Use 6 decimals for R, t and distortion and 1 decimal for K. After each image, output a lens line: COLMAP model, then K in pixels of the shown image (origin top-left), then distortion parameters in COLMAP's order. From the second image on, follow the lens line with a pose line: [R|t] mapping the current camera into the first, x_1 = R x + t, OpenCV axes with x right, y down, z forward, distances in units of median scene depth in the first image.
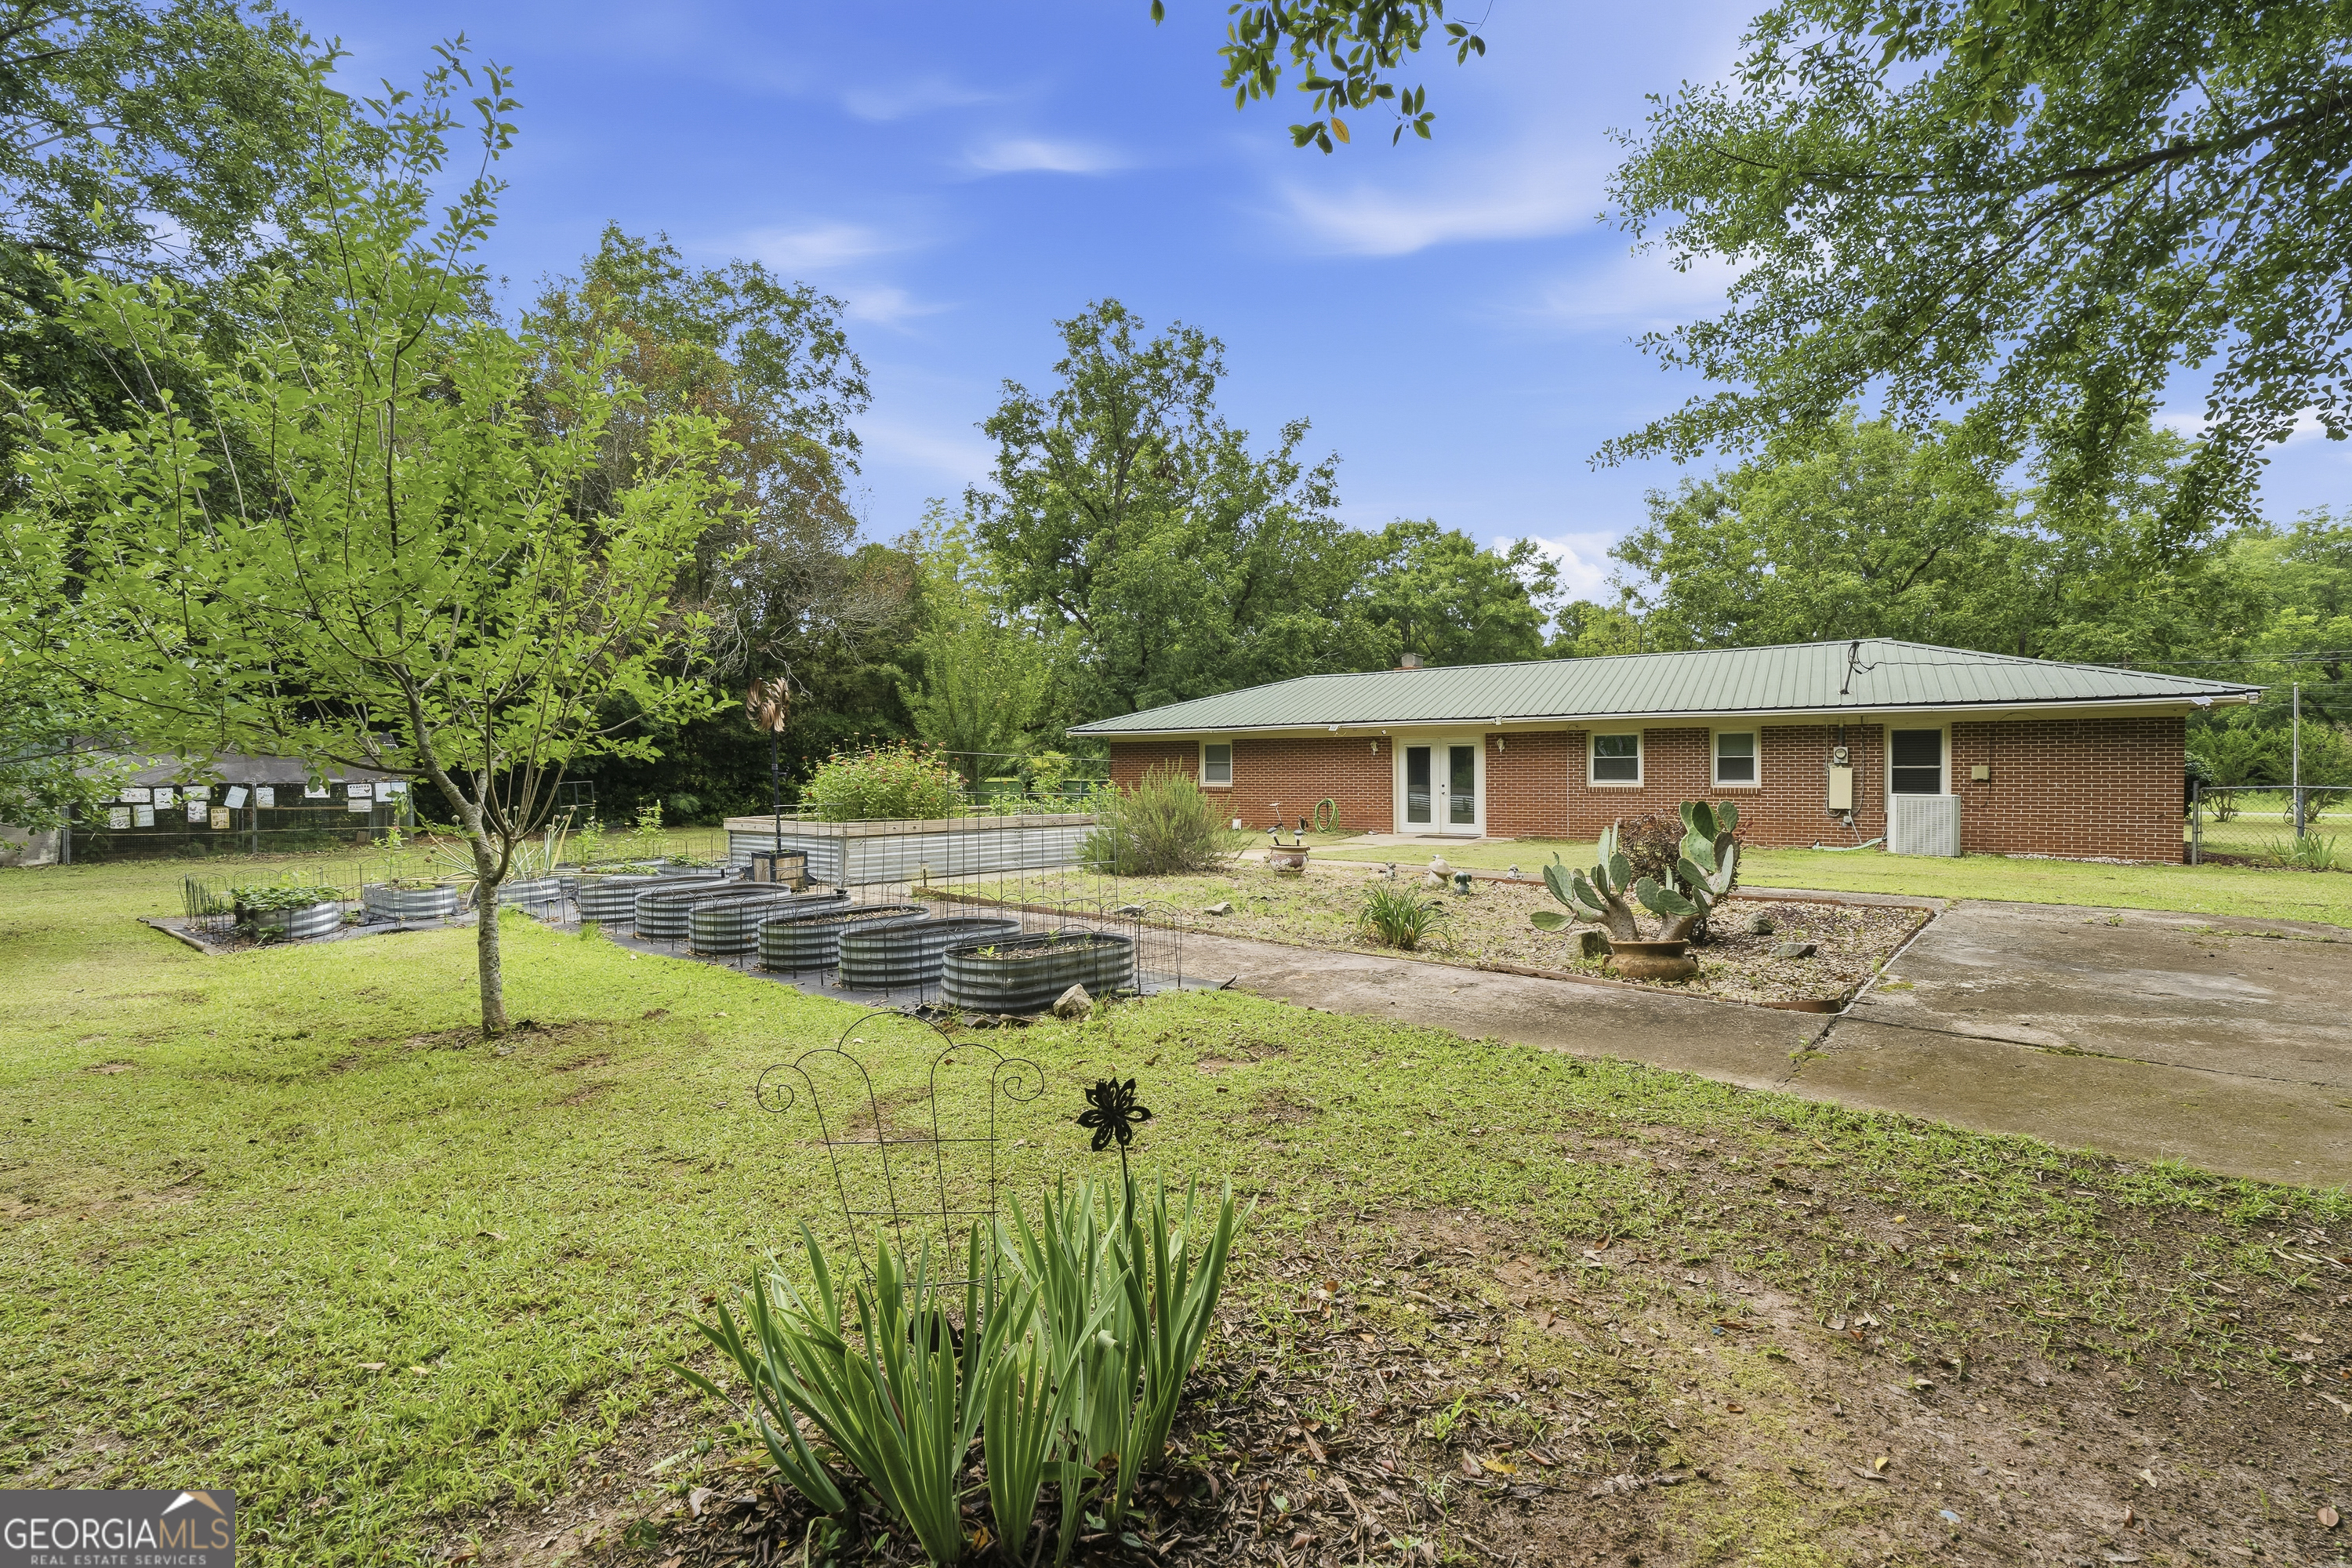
lens RADIAL K [[1044.0, 0, 1176.0], [0, 1044.0, 784.0], [0, 0, 1]] dist [-0.000397, 0.000179]
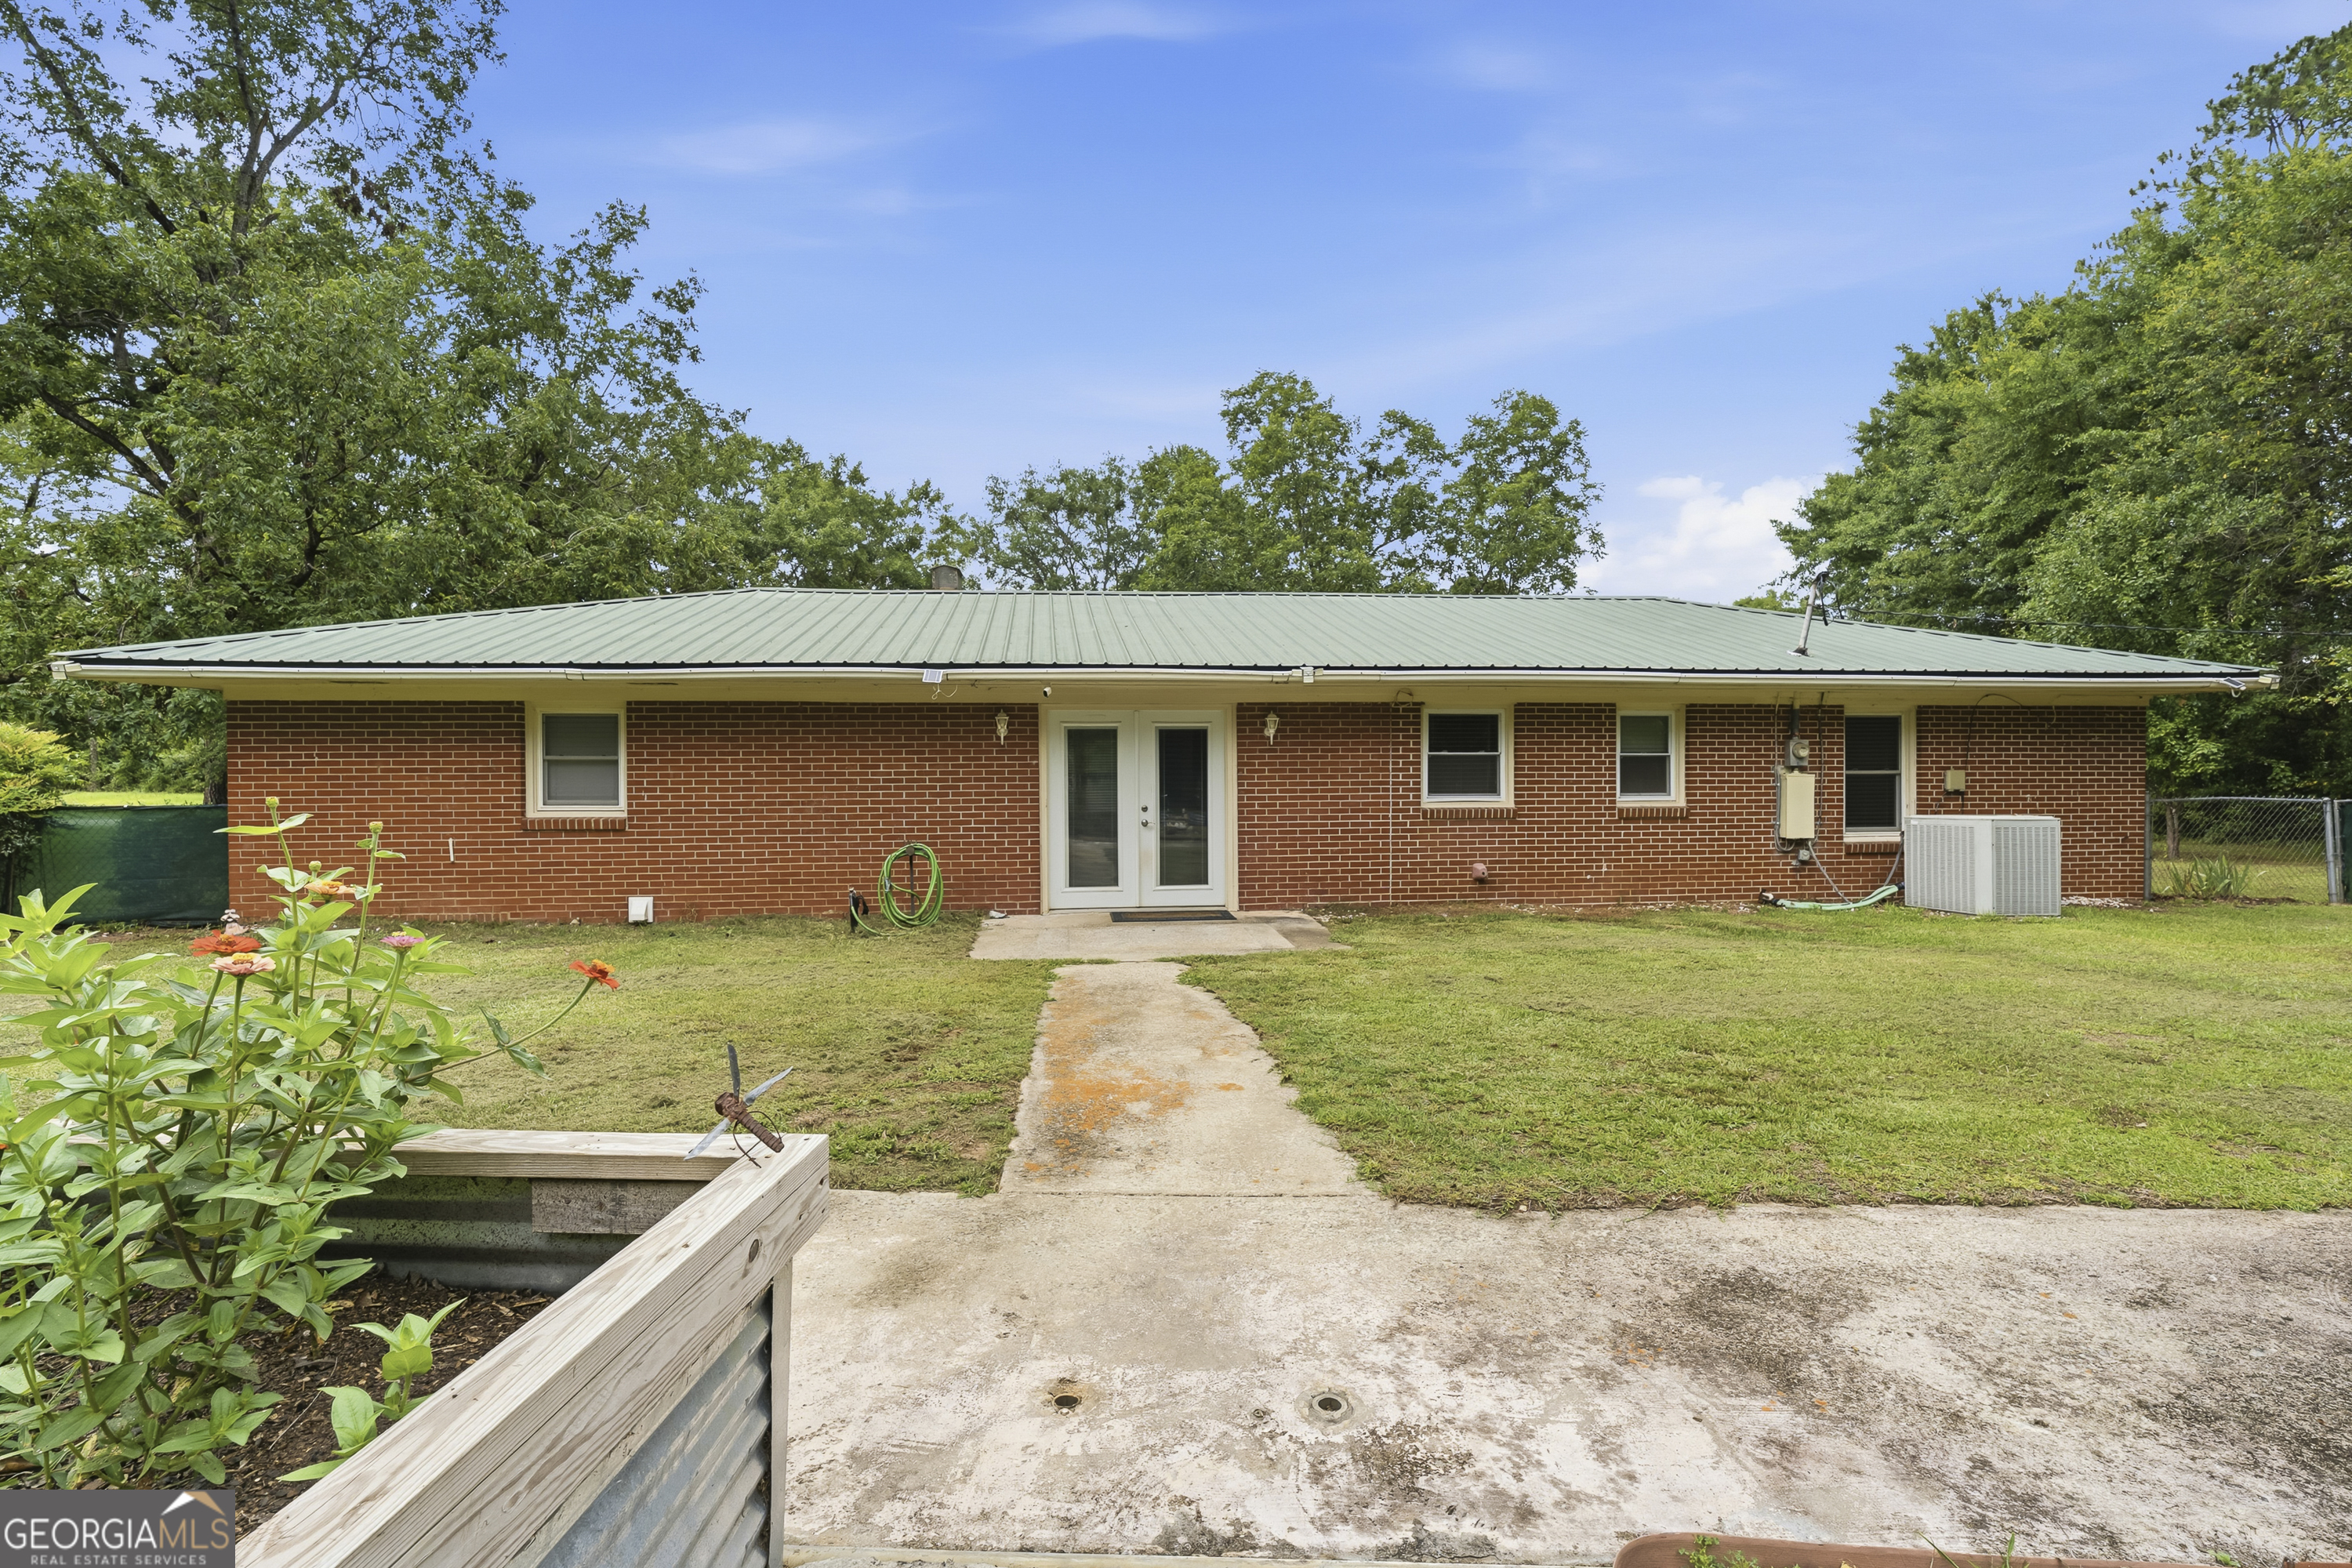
lens RADIAL K [[1052.0, 0, 1171.6], [0, 1052.0, 778.2], [0, 0, 1]] dist [-0.016162, 0.007160]
pose [[0.775161, 0.000352, 0.631763, -0.042223], [0.009037, 0.999891, -0.011646, -0.006876], [-0.631699, 0.014737, 0.775074, 0.602278]]
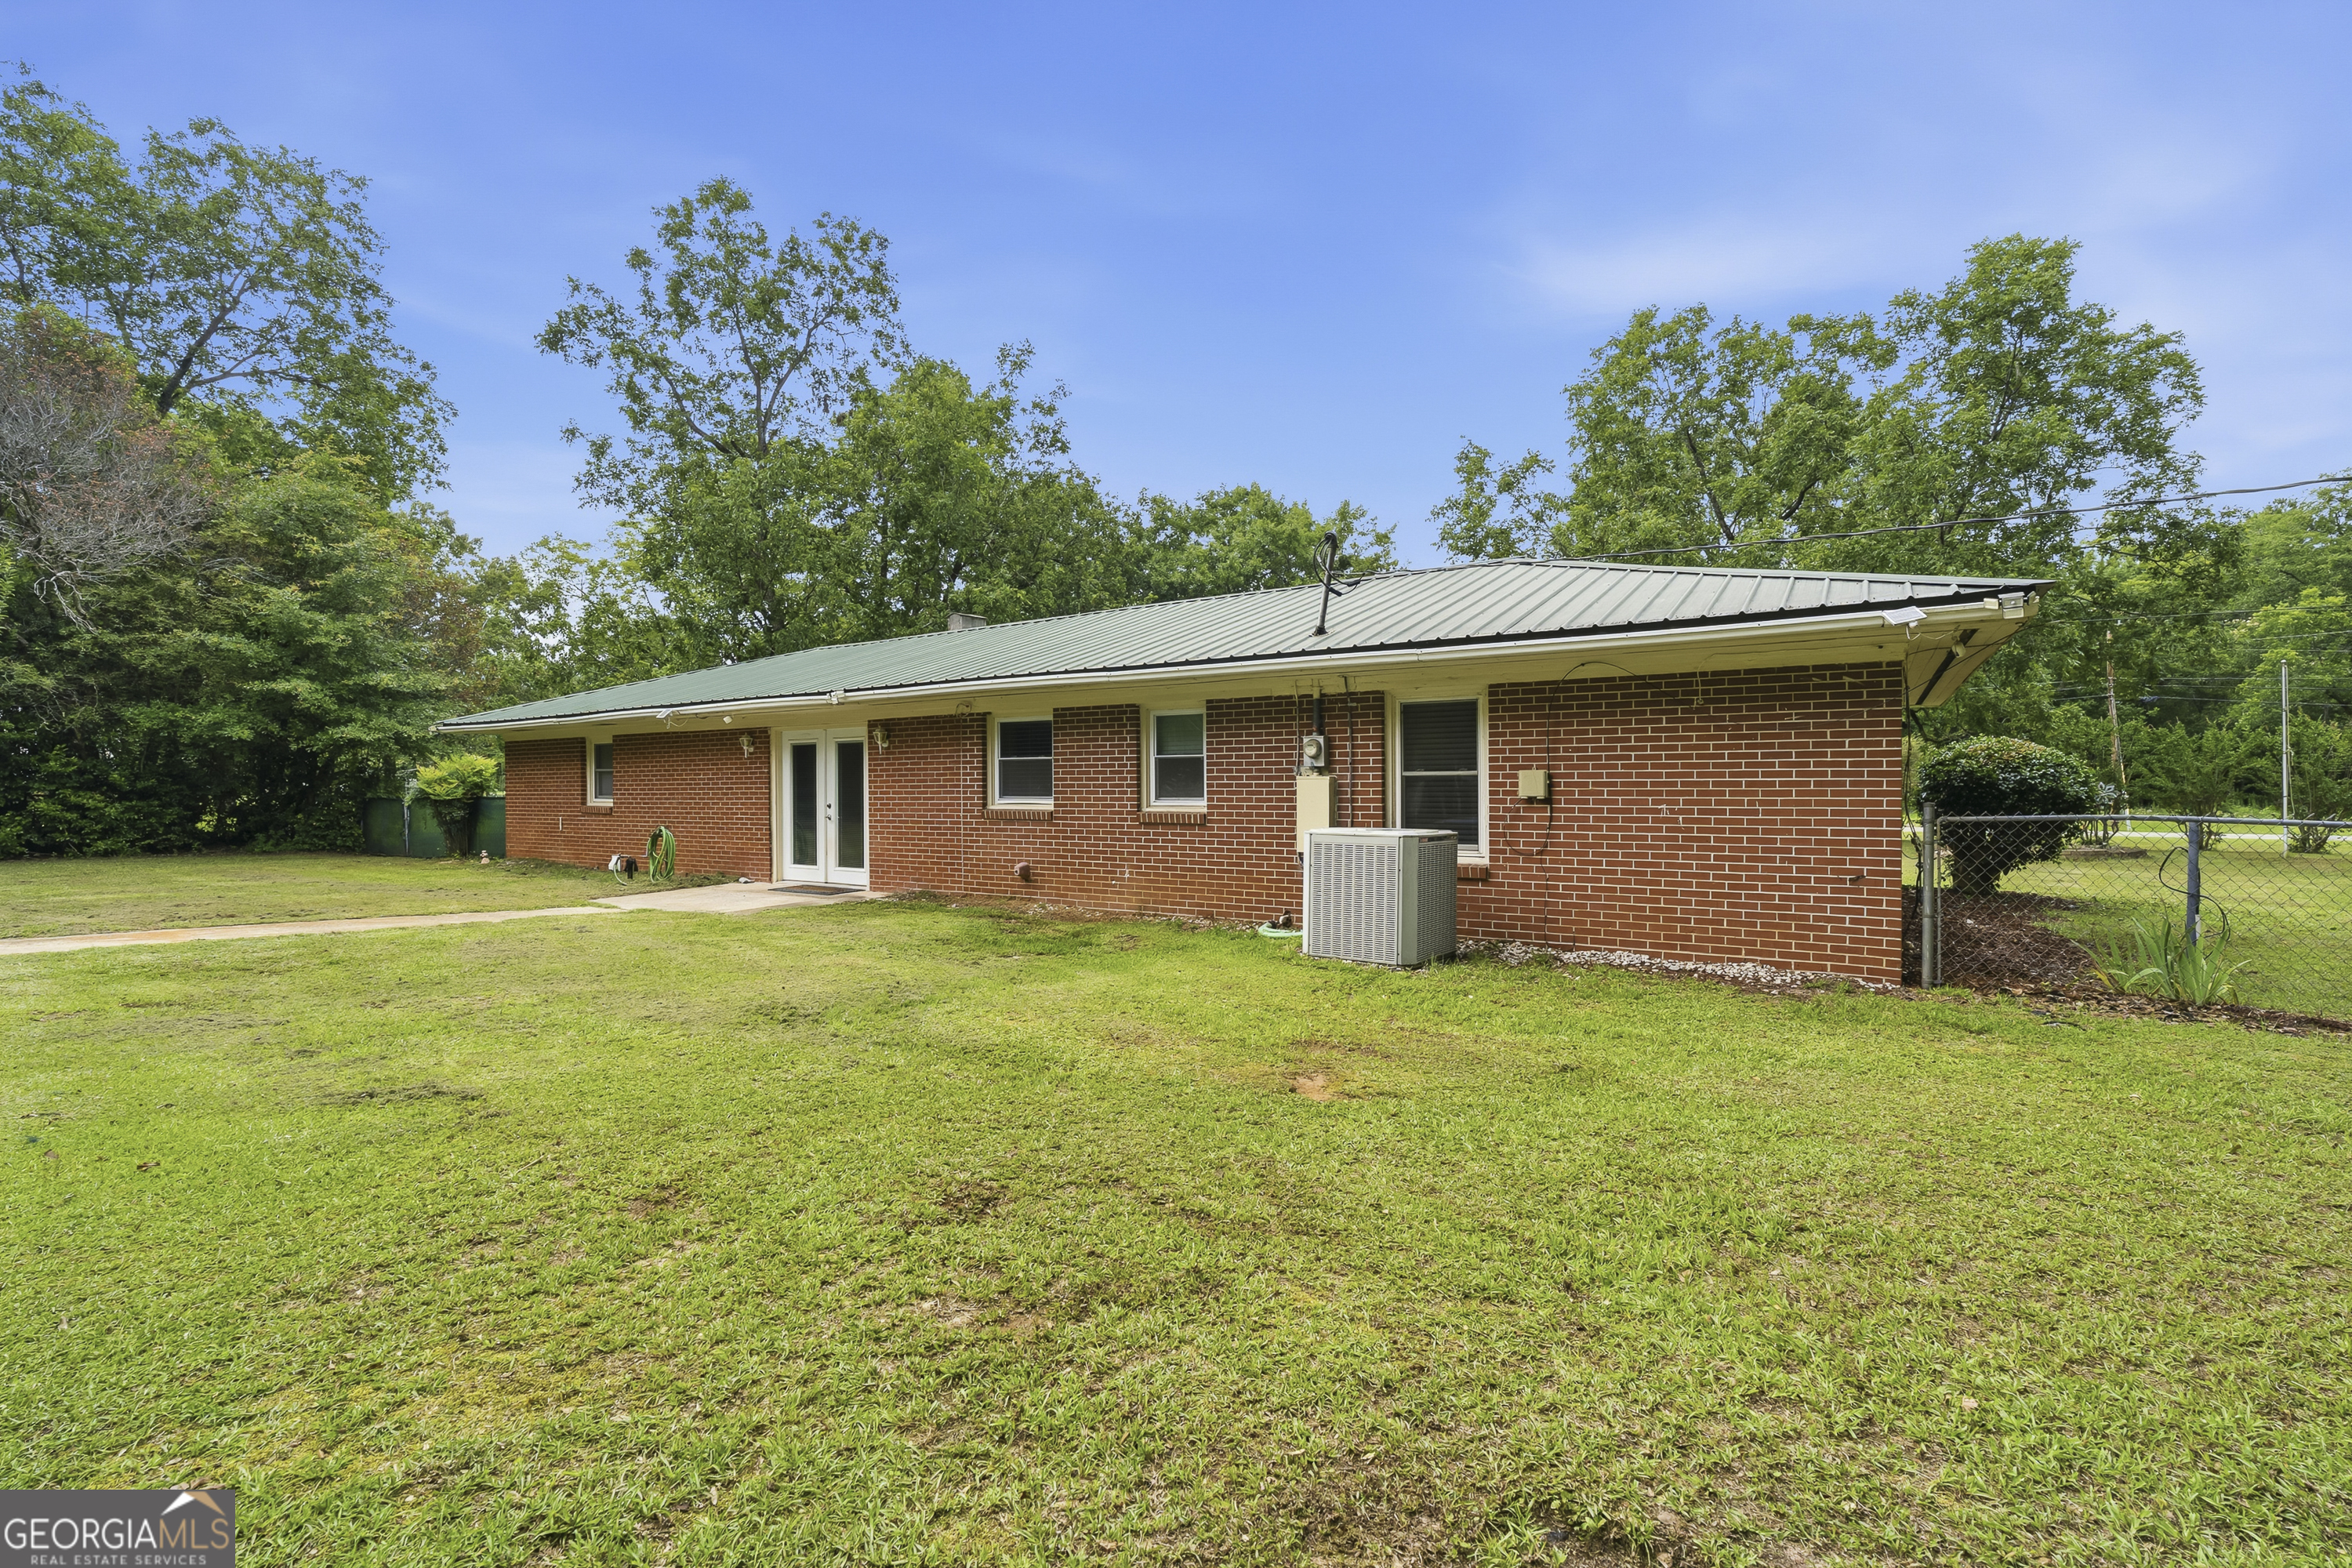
lens RADIAL K [[1052.0, 0, 1171.6], [0, 1052.0, 778.2], [0, 0, 1]] dist [-0.016162, 0.007160]
pose [[0.999636, -0.000941, -0.026957, 0.465854], [0.000446, 0.999831, -0.018377, -0.003539], [0.026970, 0.018359, 0.999468, 0.377691]]
